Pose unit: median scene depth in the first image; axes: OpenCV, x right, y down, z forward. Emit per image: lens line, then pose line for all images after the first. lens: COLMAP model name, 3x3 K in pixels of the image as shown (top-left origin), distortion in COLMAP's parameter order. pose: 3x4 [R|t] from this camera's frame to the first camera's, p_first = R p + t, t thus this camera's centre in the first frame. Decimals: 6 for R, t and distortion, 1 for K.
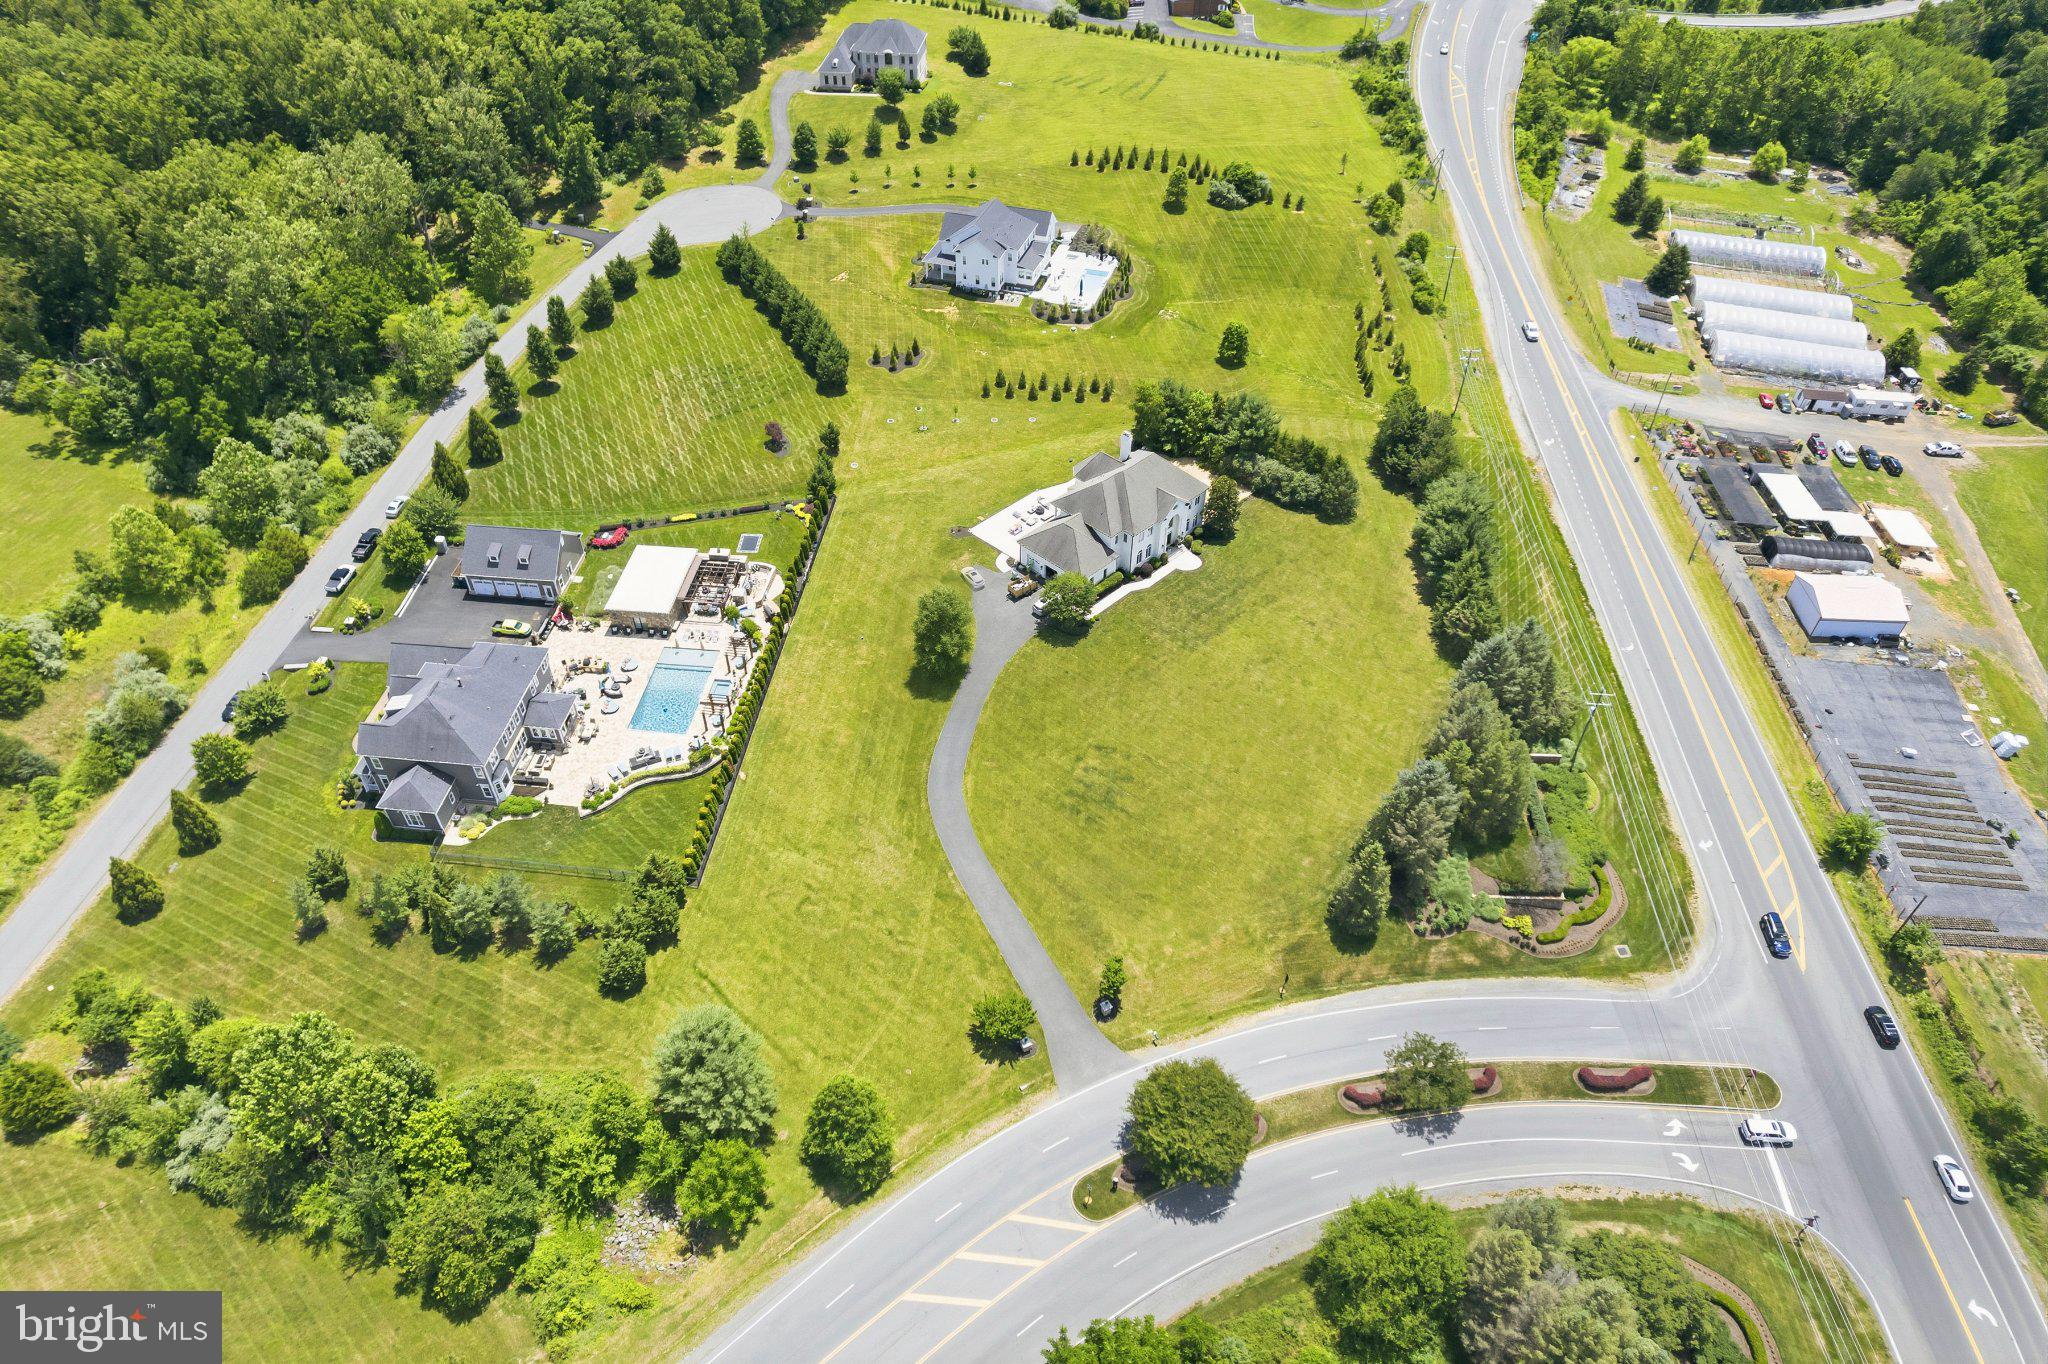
lens RADIAL K [[1313.0, 0, 1024.0], [0, 1313.0, 682.0], [0, 0, 1]] dist [-0.075680, 0.069124]
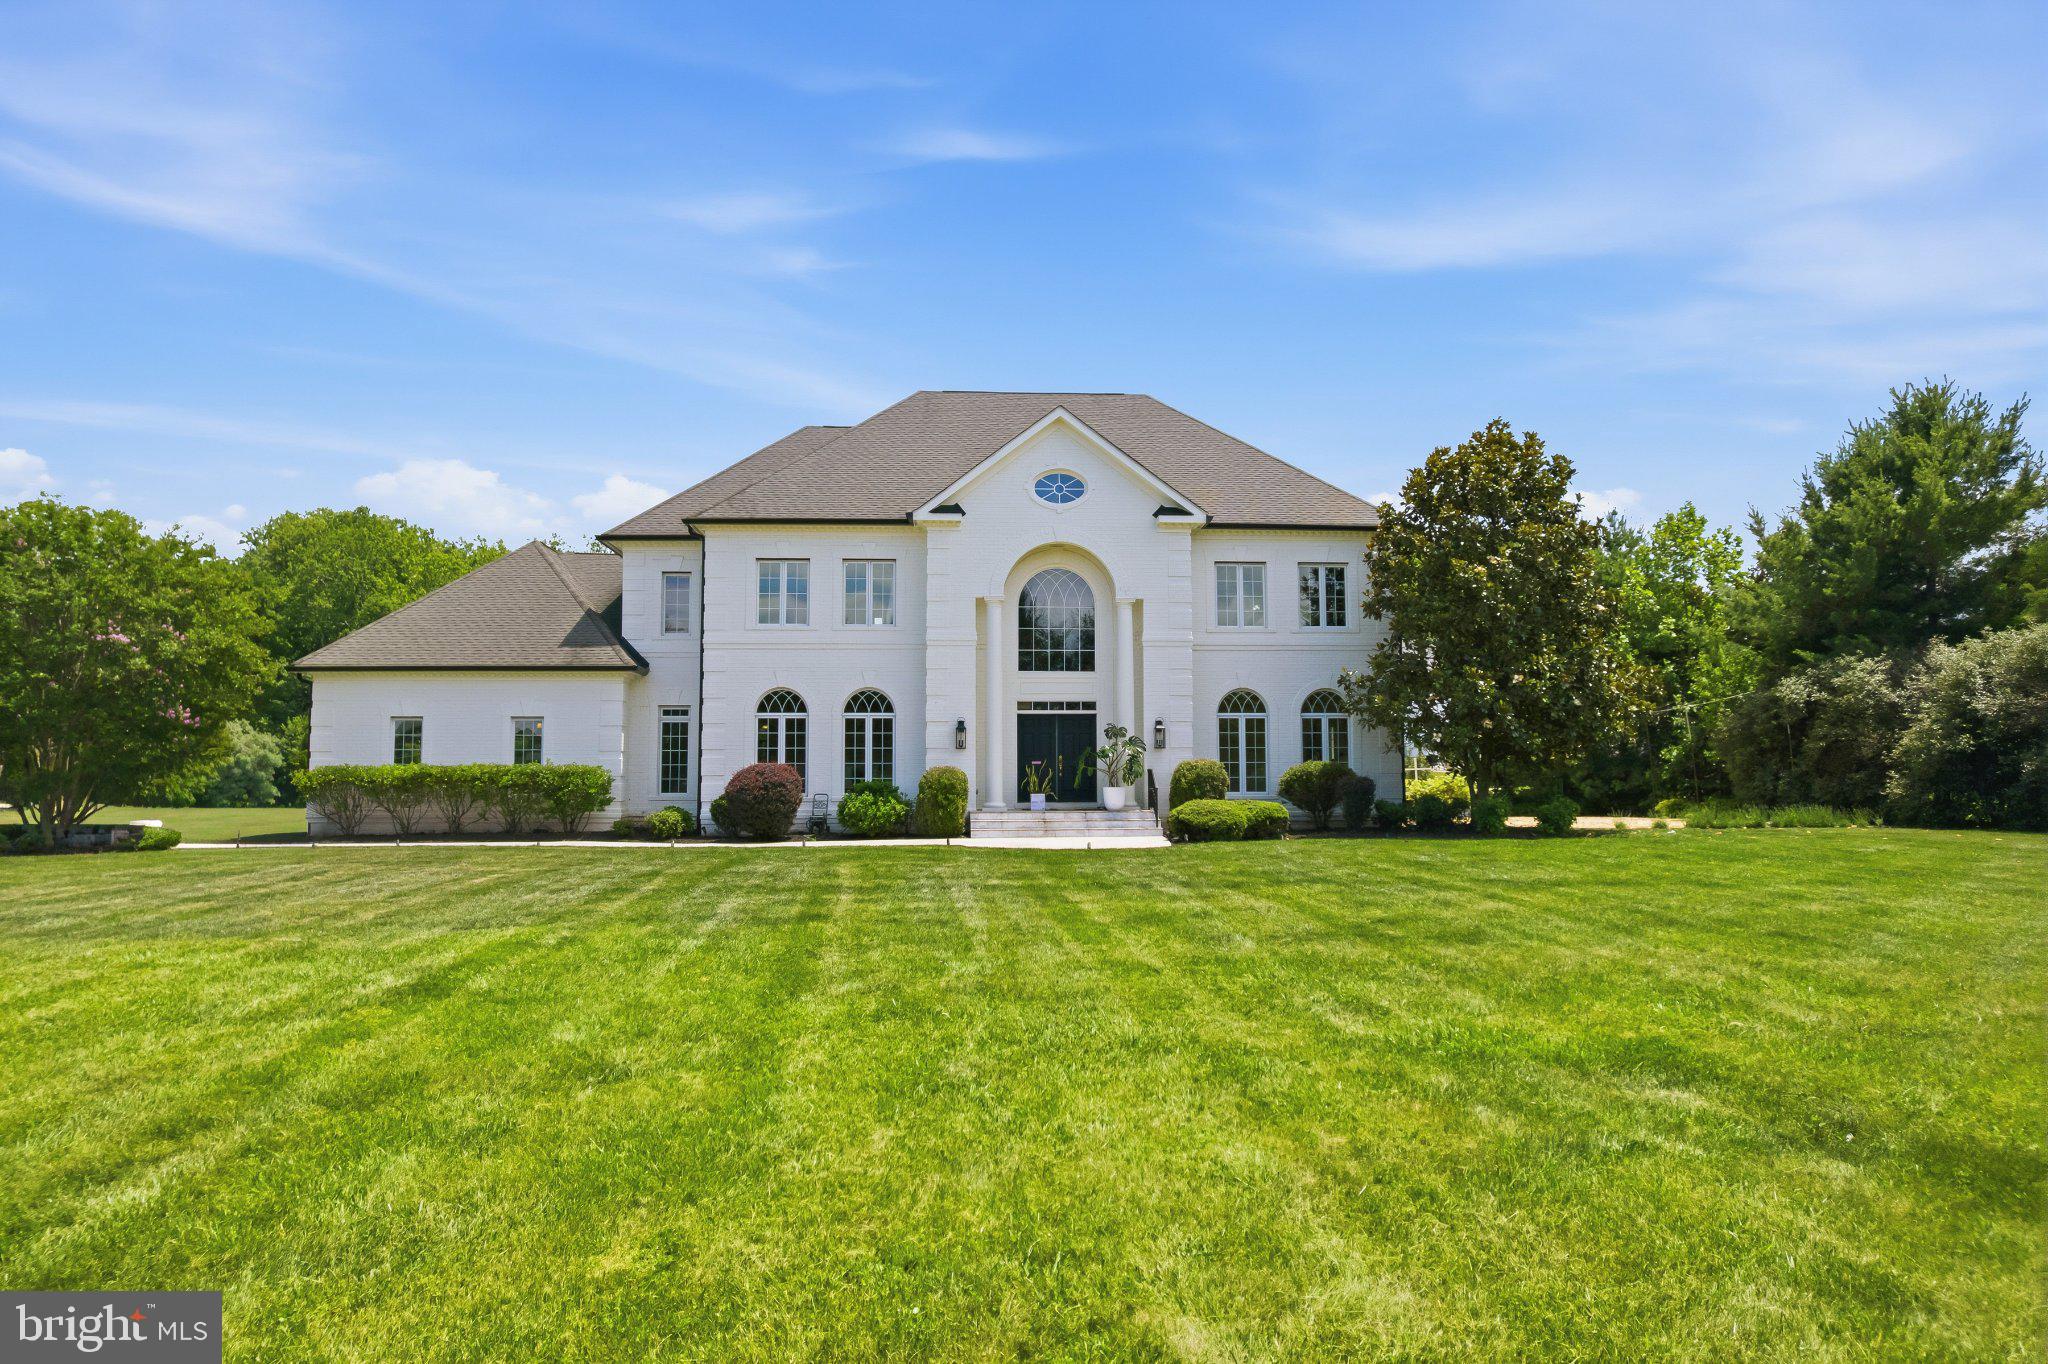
lens RADIAL K [[1313.0, 0, 1024.0], [0, 1313.0, 682.0], [0, 0, 1]] dist [-0.075680, 0.069124]
pose [[0.744406, -0.072335, -0.663798, 0.210475], [-0.451000, 0.678621, -0.579717, -0.020942], [0.492401, 0.730918, 0.472547, 0.909620]]
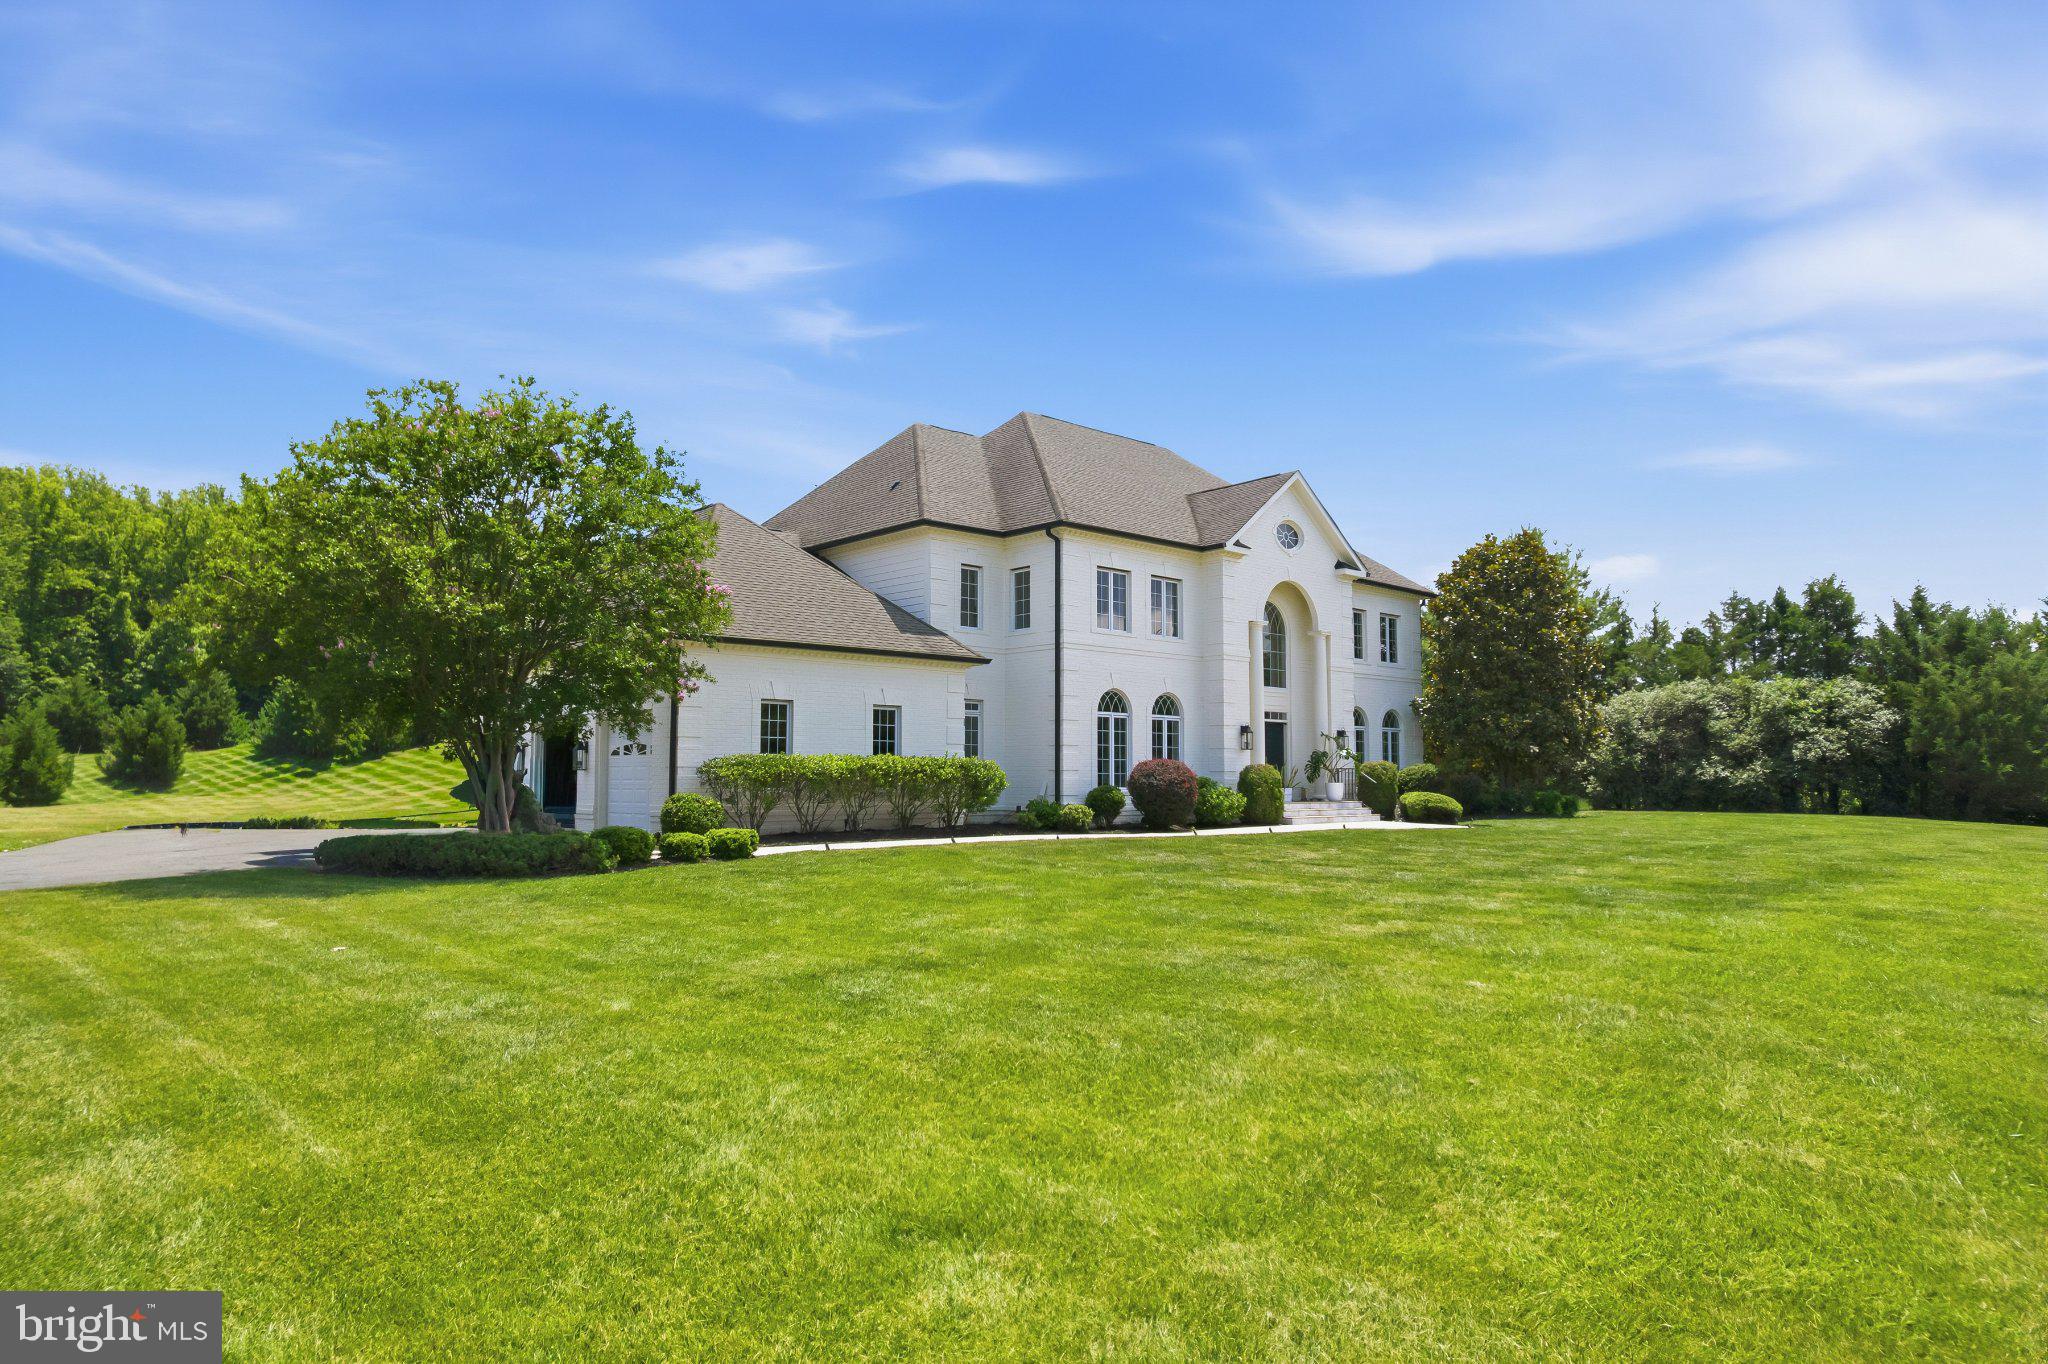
lens RADIAL K [[1313.0, 0, 1024.0], [0, 1313.0, 682.0], [0, 0, 1]] dist [-0.075680, 0.069124]
pose [[0.998977, -0.009151, -0.044280, 0.081960], [-0.026579, 0.673394, -0.738806, 0.025679], [0.036578, 0.739227, 0.672462, 0.855843]]
